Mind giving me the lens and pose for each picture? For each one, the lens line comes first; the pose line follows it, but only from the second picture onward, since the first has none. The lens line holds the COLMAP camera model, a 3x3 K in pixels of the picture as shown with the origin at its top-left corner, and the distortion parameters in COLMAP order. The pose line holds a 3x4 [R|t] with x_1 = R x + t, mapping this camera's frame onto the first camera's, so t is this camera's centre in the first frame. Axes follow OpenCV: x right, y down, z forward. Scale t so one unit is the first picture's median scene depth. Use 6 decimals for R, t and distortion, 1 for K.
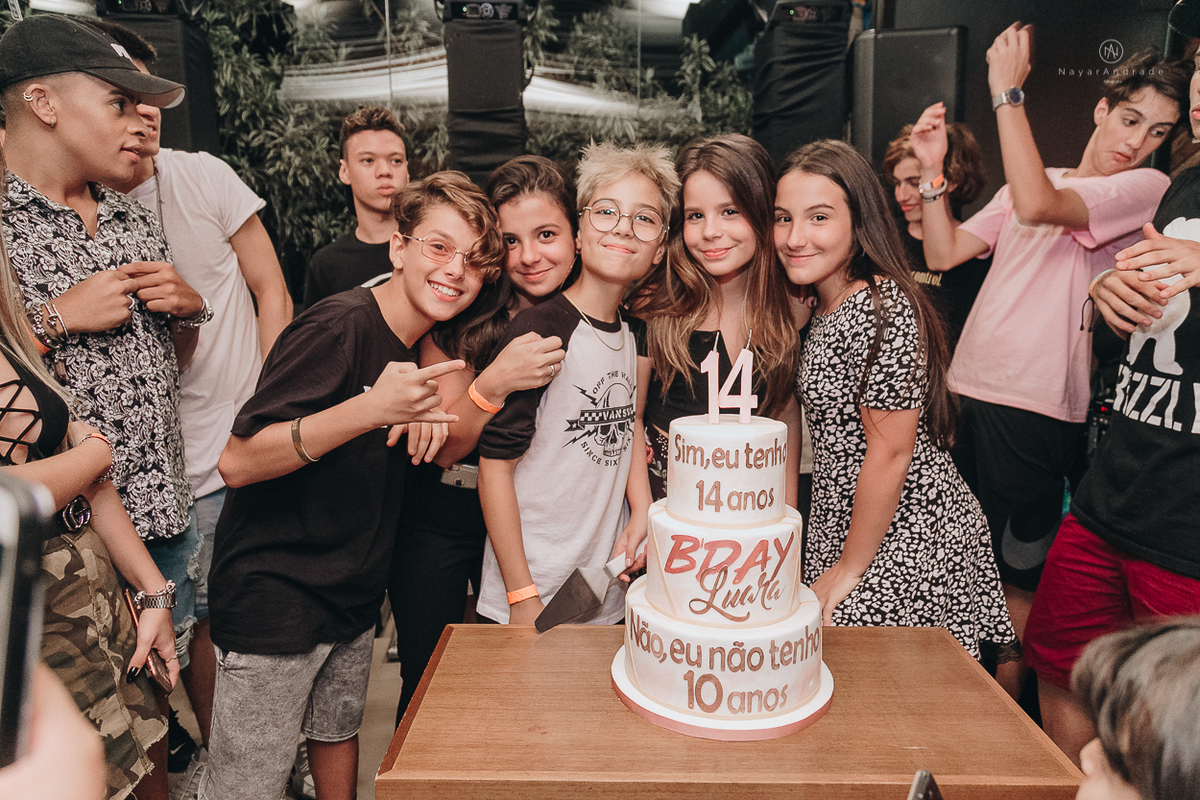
lens RADIAL K [[800.6, 0, 600.0], [0, 800.6, 400.0], [0, 0, 1]] dist [0.011611, -0.001079]
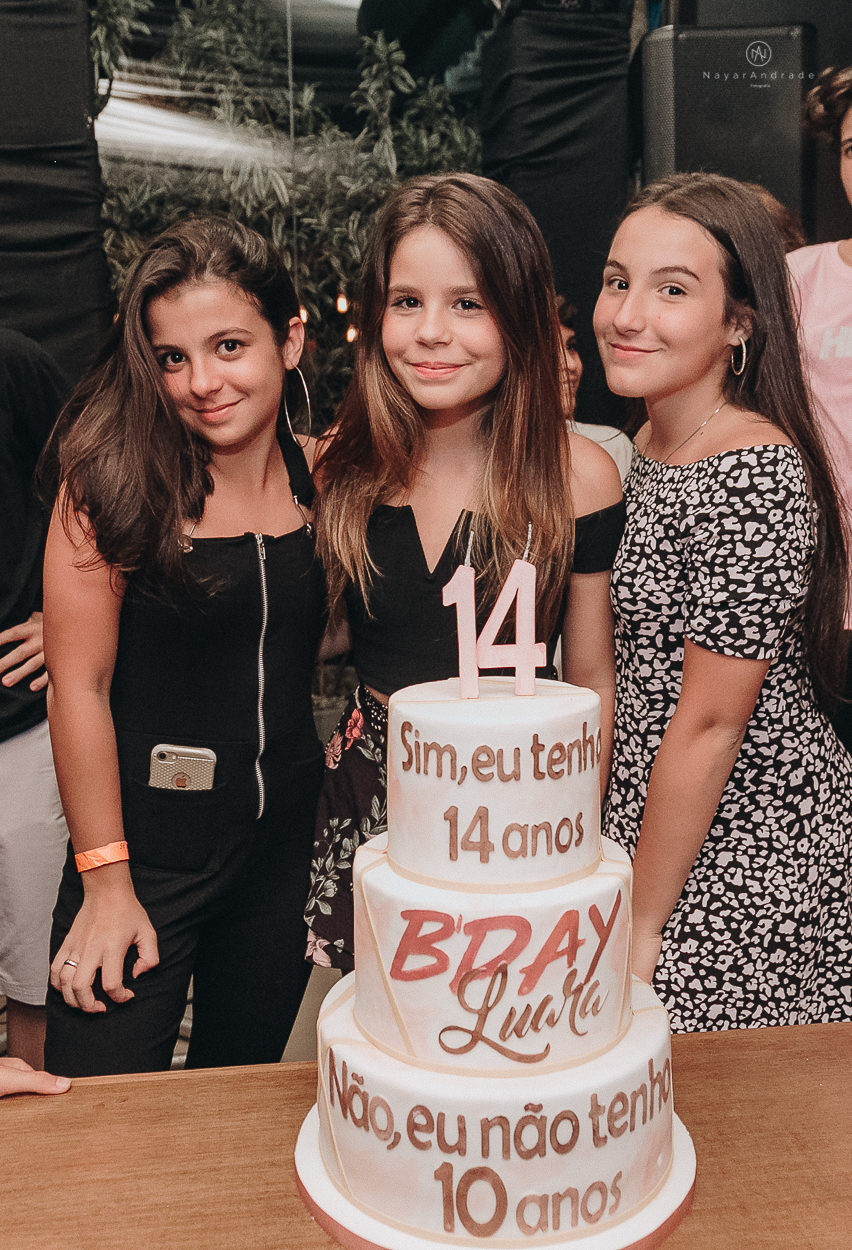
lens RADIAL K [[1271.6, 0, 411.6], [0, 1271.6, 618.0], [0, 0, 1]] dist [0.011824, 0.003988]
pose [[0.990345, -0.034415, 0.134285, -0.011667], [0.035161, 0.999377, -0.003186, -0.023852], [-0.134091, 0.007876, 0.990938, 0.145415]]
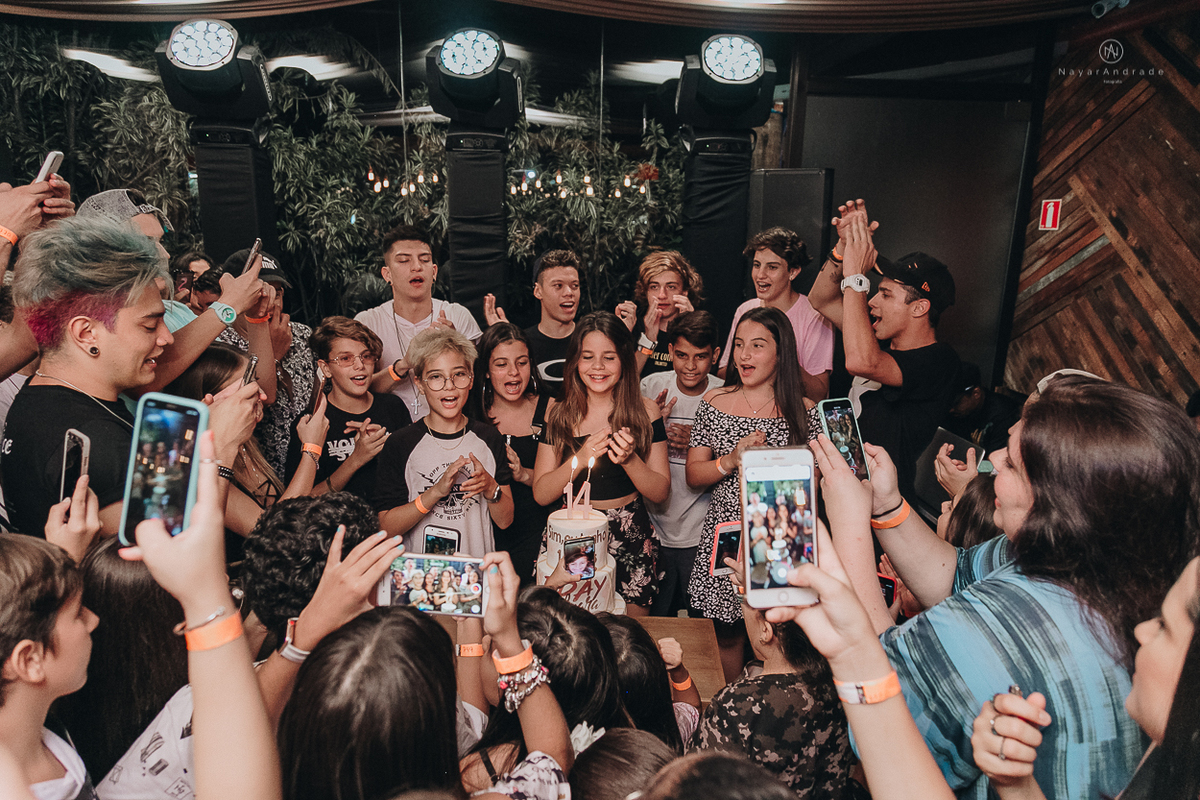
lens RADIAL K [[816.2, 0, 600.3], [0, 816.2, 395.0], [0, 0, 1]] dist [0.022392, 0.002057]
pose [[0.999491, 0.028851, -0.013612, 0.235740], [-0.027847, 0.997235, 0.068893, -0.414195], [0.015562, -0.068479, 0.997531, -0.983749]]
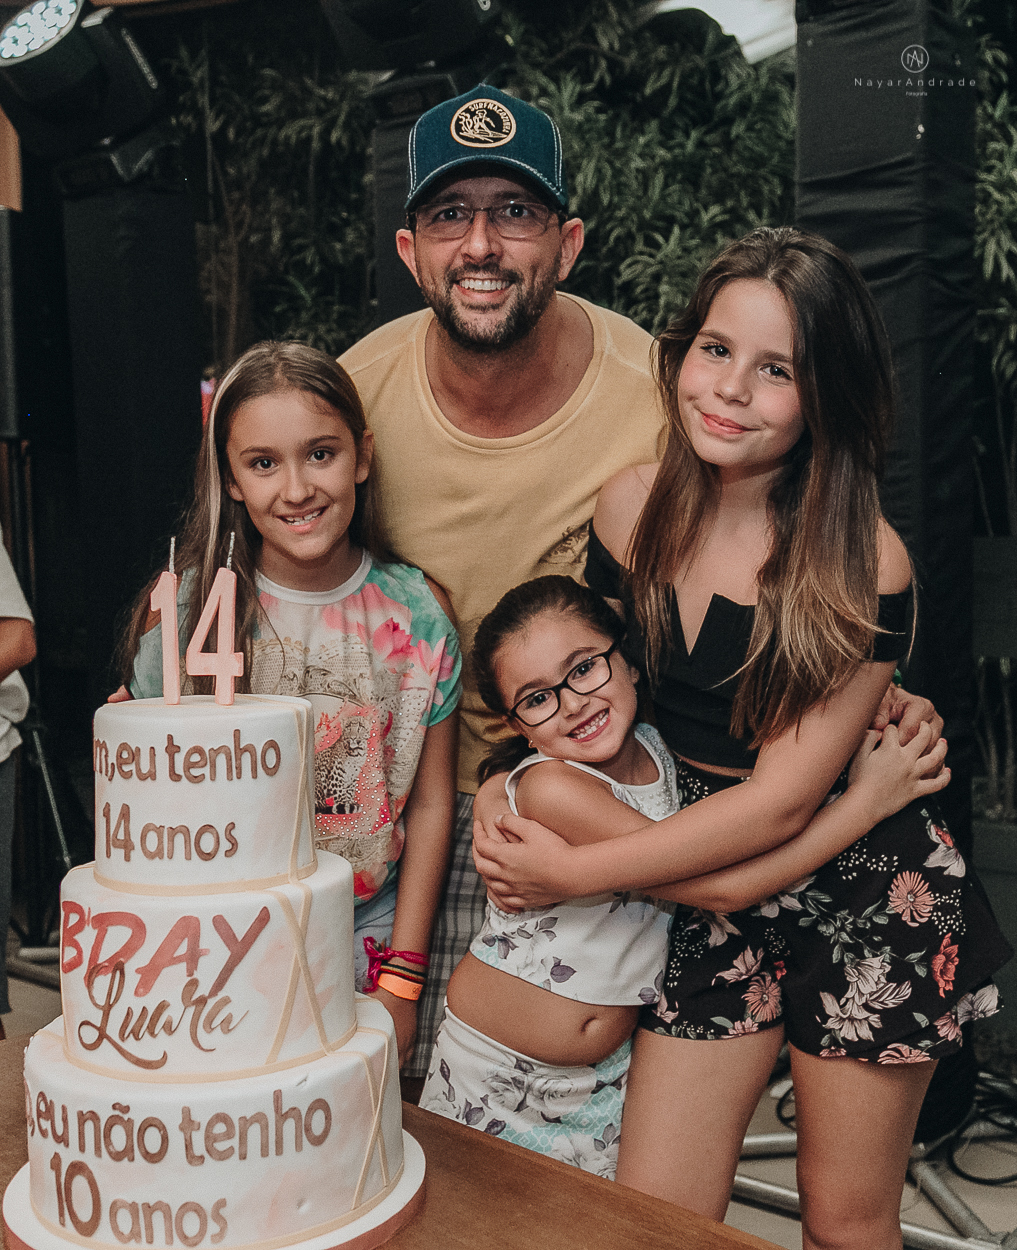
lens RADIAL K [[1453.2, 0, 507.2], [0, 1453.2, 651.3], [0, 0, 1]] dist [0.024248, -0.025588]
pose [[0.964319, 0.007215, -0.264644, 0.627721], [-0.027675, 0.996899, -0.073664, 0.060244], [0.263292, 0.078360, 0.961529, 0.099350]]
